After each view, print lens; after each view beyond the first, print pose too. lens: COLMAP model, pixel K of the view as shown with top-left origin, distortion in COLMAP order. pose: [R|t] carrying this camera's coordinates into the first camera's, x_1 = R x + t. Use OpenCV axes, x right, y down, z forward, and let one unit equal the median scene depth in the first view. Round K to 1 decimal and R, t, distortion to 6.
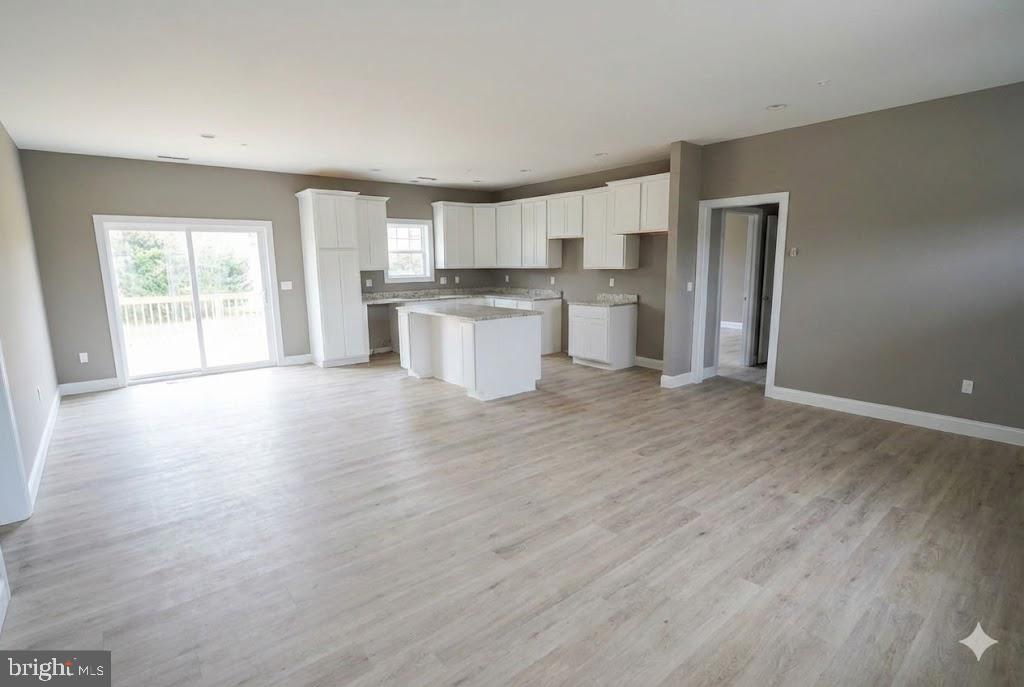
lens RADIAL K [[517.8, 0, 507.6], [0, 517.8, 366.8], [0, 0, 1]] dist [0.001577, 0.000402]
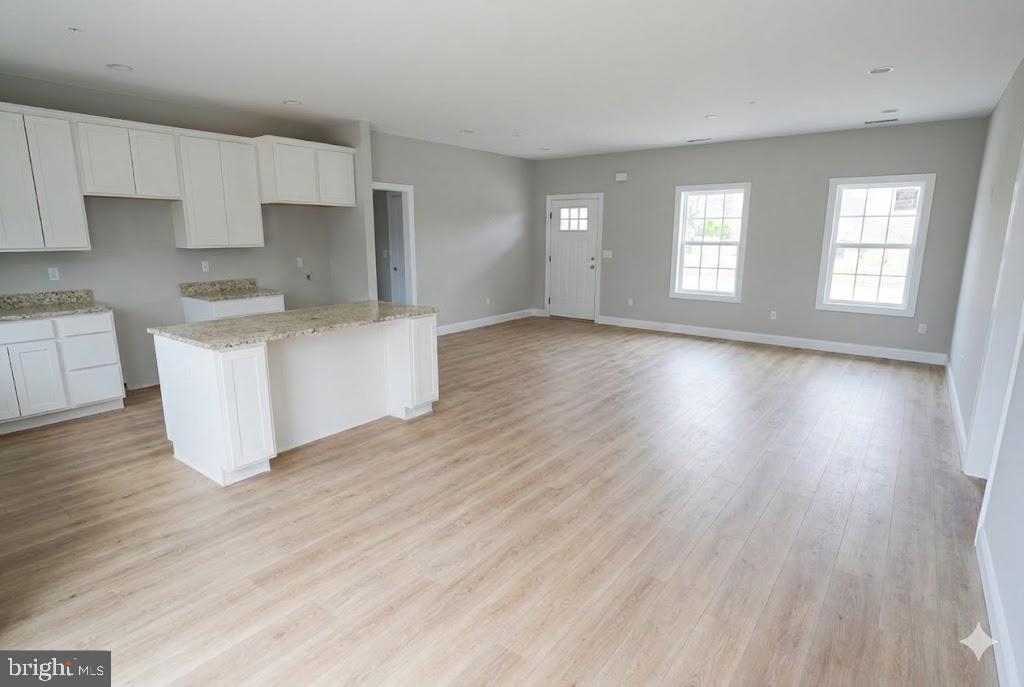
lens RADIAL K [[553.1, 0, 491.7], [0, 553.1, 349.6], [0, 0, 1]] dist [-0.001811, -0.000420]
pose [[-0.256099, -0.188459, 0.948102, -0.586535], [0.194881, 0.950606, 0.241597, -0.146849], [-0.946802, 0.246640, -0.206723, 0.741300]]
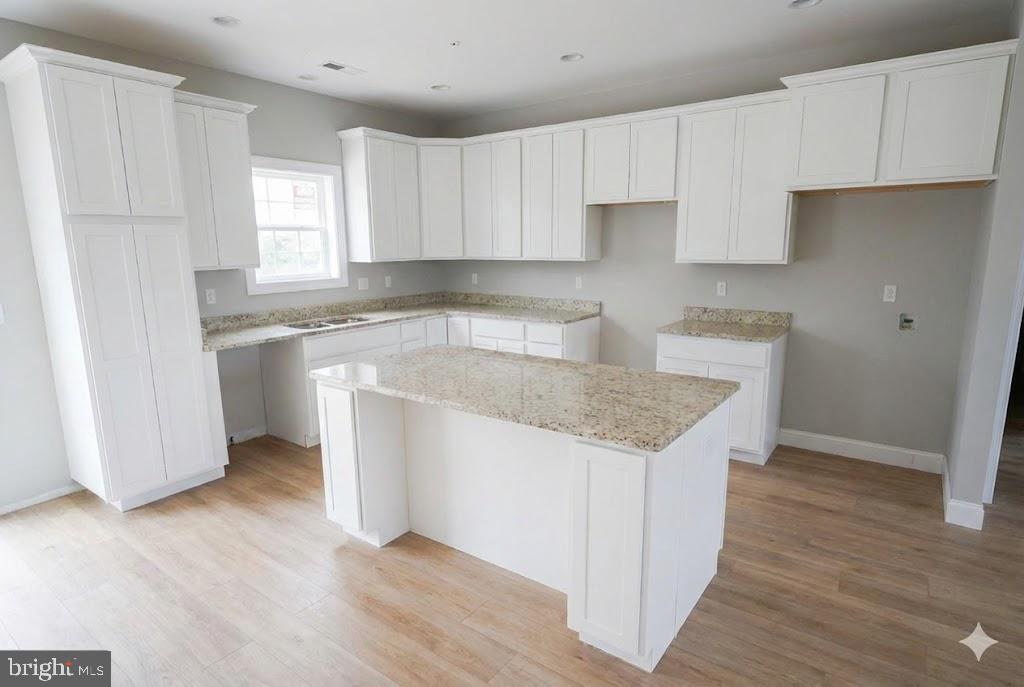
lens RADIAL K [[553.1, 0, 491.7], [0, 553.1, 349.6], [0, 0, 1]] dist [-0.001811, -0.000420]
pose [[0.966462, -0.050810, 0.251734, -0.156493], [0.054150, 0.998513, -0.006354, -0.099666], [-0.251036, 0.019772, 0.967776, 0.474034]]
